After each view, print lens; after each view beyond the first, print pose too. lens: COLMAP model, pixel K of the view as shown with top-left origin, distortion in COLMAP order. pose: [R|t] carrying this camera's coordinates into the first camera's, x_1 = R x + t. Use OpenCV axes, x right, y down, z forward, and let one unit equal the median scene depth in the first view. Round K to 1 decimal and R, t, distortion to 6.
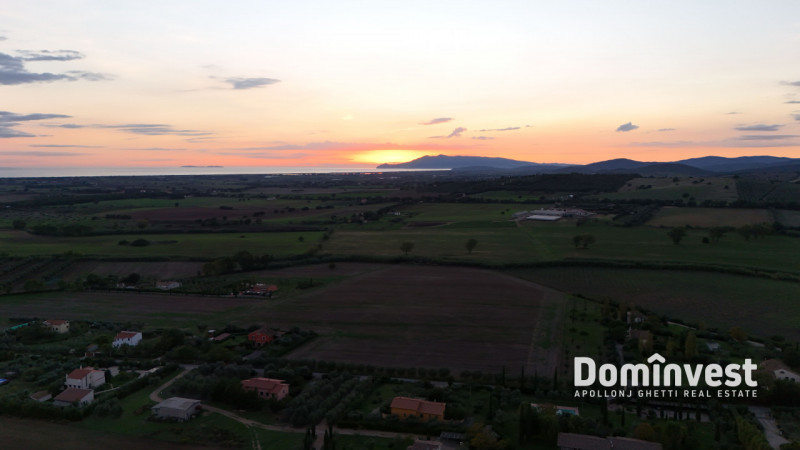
lens RADIAL K [[584.1, 0, 399.0], [0, 584.1, 224.5], [0, 0, 1]] dist [0.076149, -0.067310]
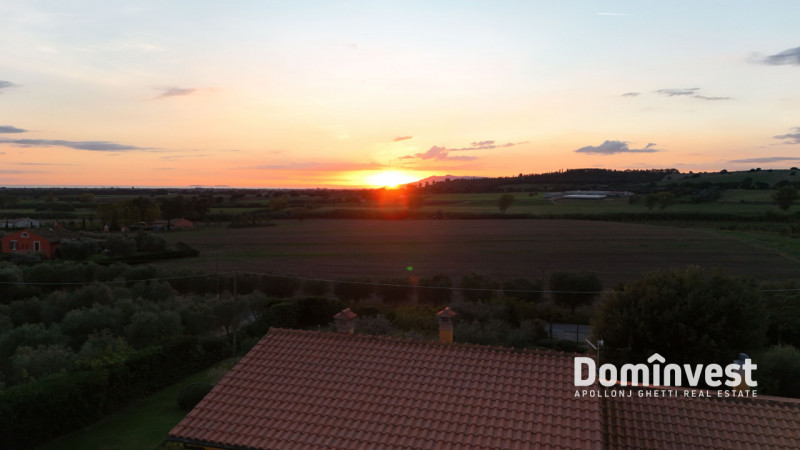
lens RADIAL K [[584.1, 0, 401.7], [0, 584.1, 231.0], [0, 0, 1]] dist [0.076149, -0.067310]
pose [[0.999919, 0.010449, -0.007208, 0.004679], [-0.010637, 0.999590, -0.026591, 0.118299], [0.006927, 0.026666, 0.999620, 0.382449]]
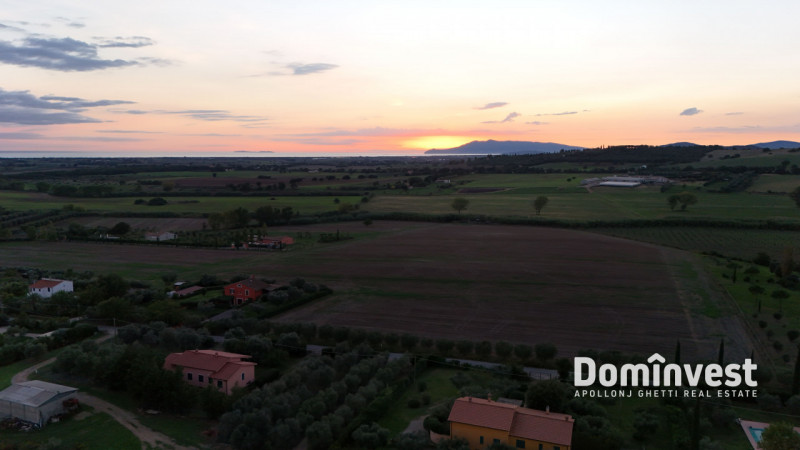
lens RADIAL K [[584.1, 0, 401.6], [0, 584.1, 226.9], [0, 0, 1]] dist [0.076149, -0.067310]
pose [[0.997011, 0.014390, -0.075903, -0.007482], [-0.012347, 0.999551, 0.027312, 0.062578], [0.076262, -0.026293, 0.996741, 0.228853]]
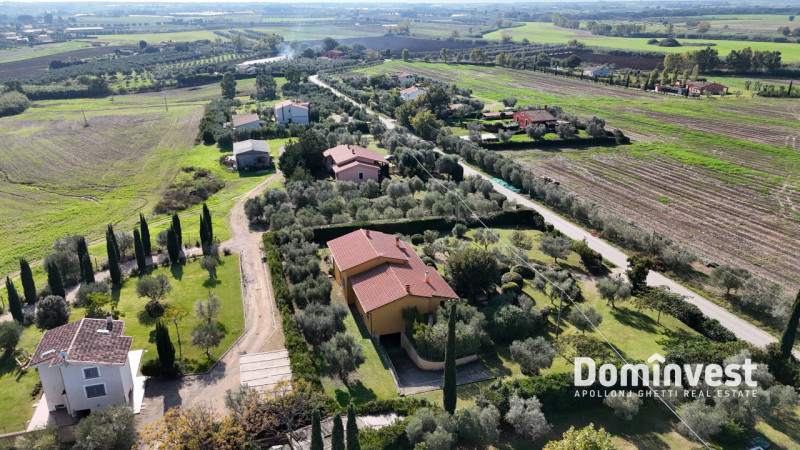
lens RADIAL K [[584.1, 0, 401.0], [0, 584.1, 226.2], [0, 0, 1]] dist [0.076149, -0.067310]
pose [[0.546858, 0.304666, -0.779823, 0.126635], [-0.081938, 0.946443, 0.312302, 0.071128], [0.833206, -0.106887, 0.542534, 0.338884]]
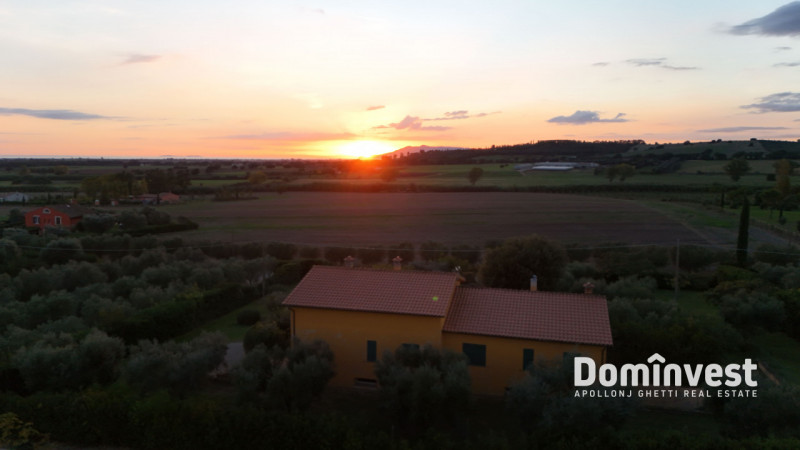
lens RADIAL K [[584.1, 0, 401.2], [0, 584.1, 227.4], [0, 0, 1]] dist [0.076149, -0.067310]
pose [[0.999333, 0.004653, 0.036228, 0.004953], [-0.005308, 0.999824, 0.018005, 0.117030], [-0.036138, -0.018185, 0.999181, 0.341831]]
